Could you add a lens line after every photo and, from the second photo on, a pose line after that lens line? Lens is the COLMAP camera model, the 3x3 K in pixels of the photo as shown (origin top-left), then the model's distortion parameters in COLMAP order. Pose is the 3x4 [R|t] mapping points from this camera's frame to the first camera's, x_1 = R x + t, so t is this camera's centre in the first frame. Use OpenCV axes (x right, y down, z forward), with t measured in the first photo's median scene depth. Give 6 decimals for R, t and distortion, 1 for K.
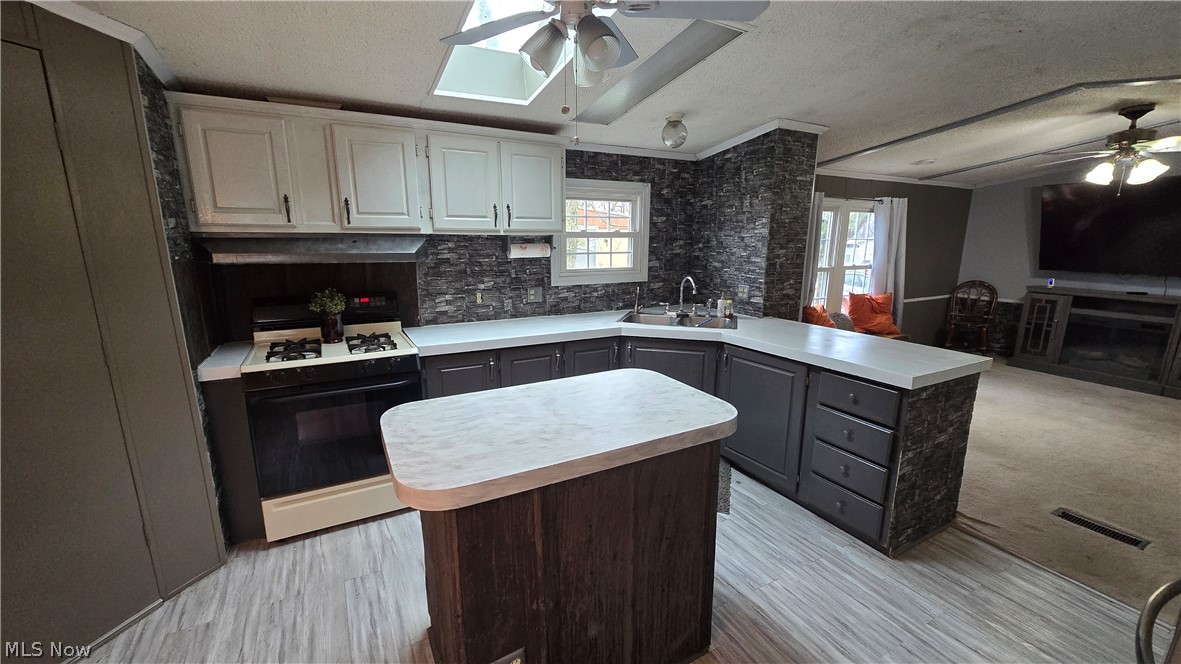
lens RADIAL K [[479.8, 0, 600.5], [0, 479.8, 337.9], [0, 0, 1]] dist [-0.005127, 0.001957]
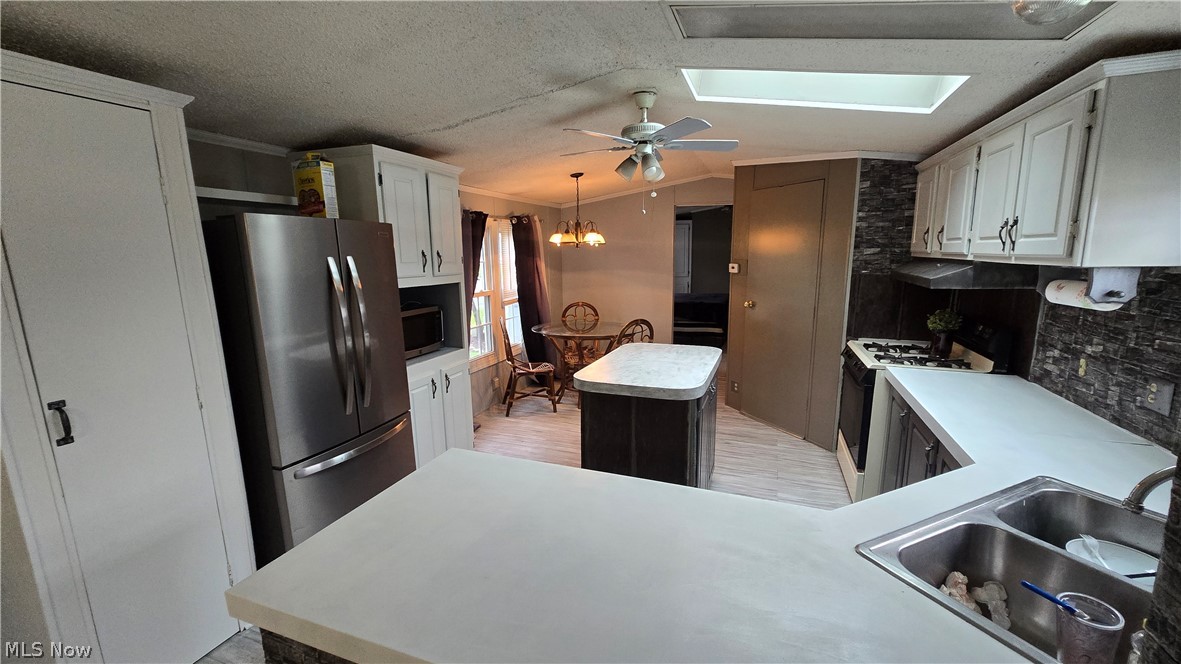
lens RADIAL K [[479.8, 0, 595.3], [0, 479.8, 337.7], [0, 0, 1]] dist [-0.005127, 0.001957]
pose [[-0.757204, 0.118424, -0.642354, 0.580423], [-0.133530, 0.934593, 0.329706, -0.229161], [0.639384, 0.335428, -0.691864, 0.990025]]
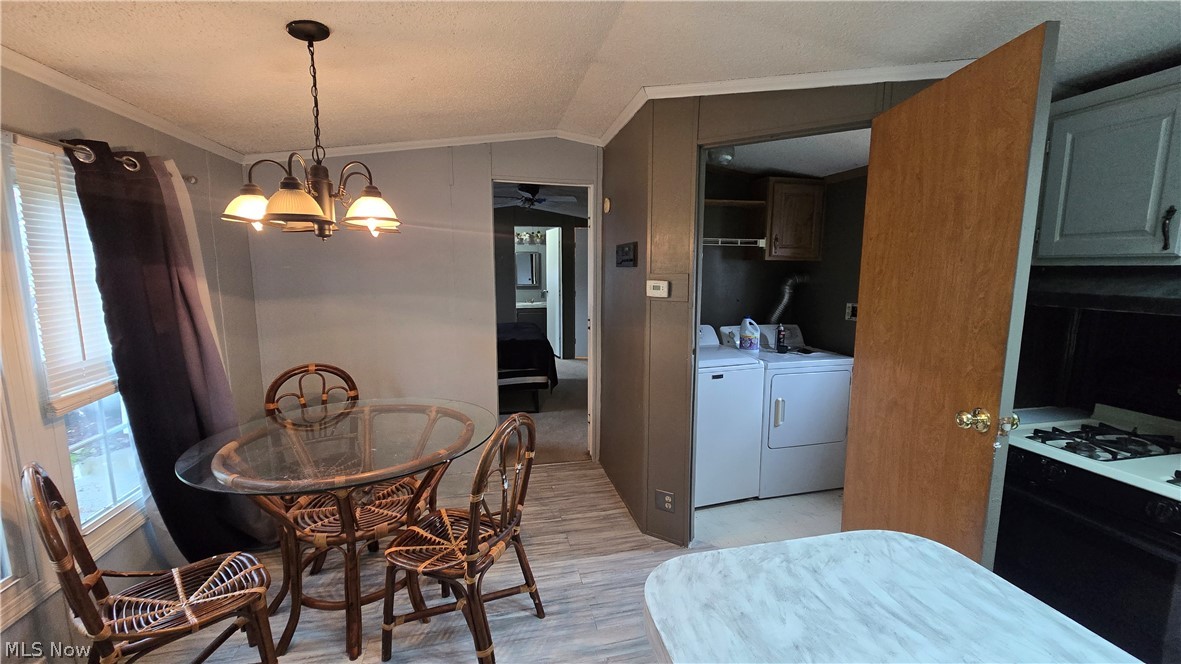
lens RADIAL K [[479.8, 0, 597.6], [0, 479.8, 336.6], [0, 0, 1]] dist [-0.005127, 0.001957]
pose [[-0.272323, 0.128033, -0.953650, 0.121035], [-0.209004, 0.959573, 0.188512, -0.066879], [0.939232, 0.250653, -0.234555, 0.339034]]
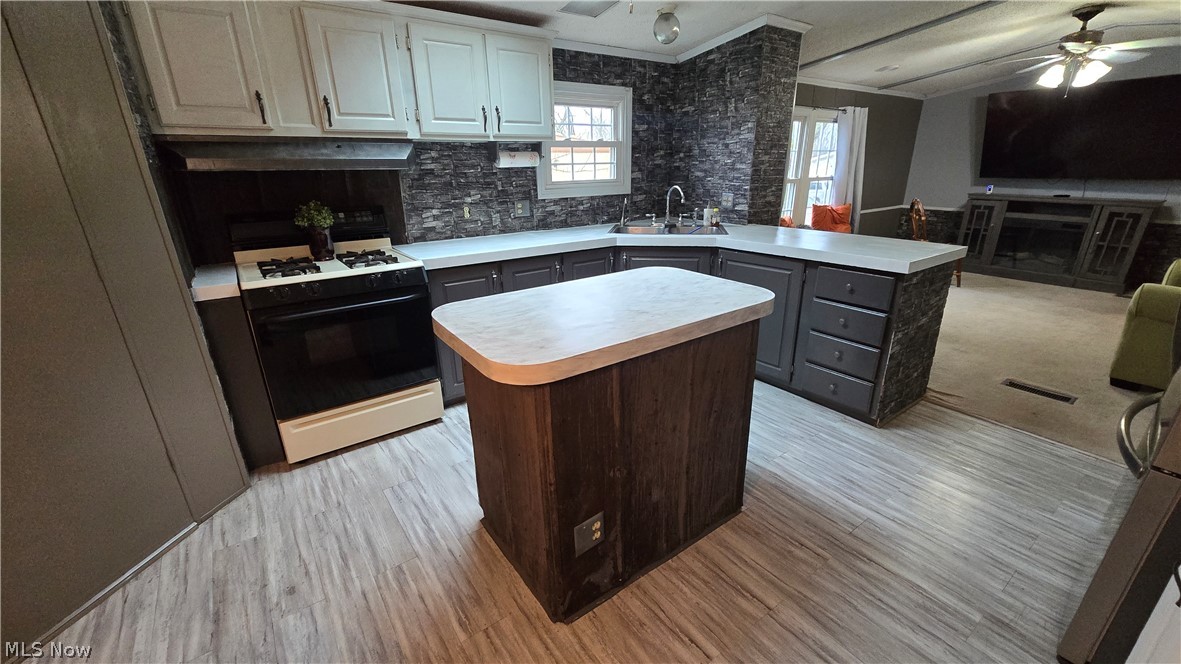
lens RADIAL K [[479.8, 0, 601.2], [0, 479.8, 337.4], [0, 0, 1]] dist [-0.005127, 0.001957]
pose [[0.992127, -0.059253, 0.110336, -0.104730], [0.043638, 0.989343, 0.138910, 0.041527], [-0.117391, -0.133002, 0.984139, -0.007616]]
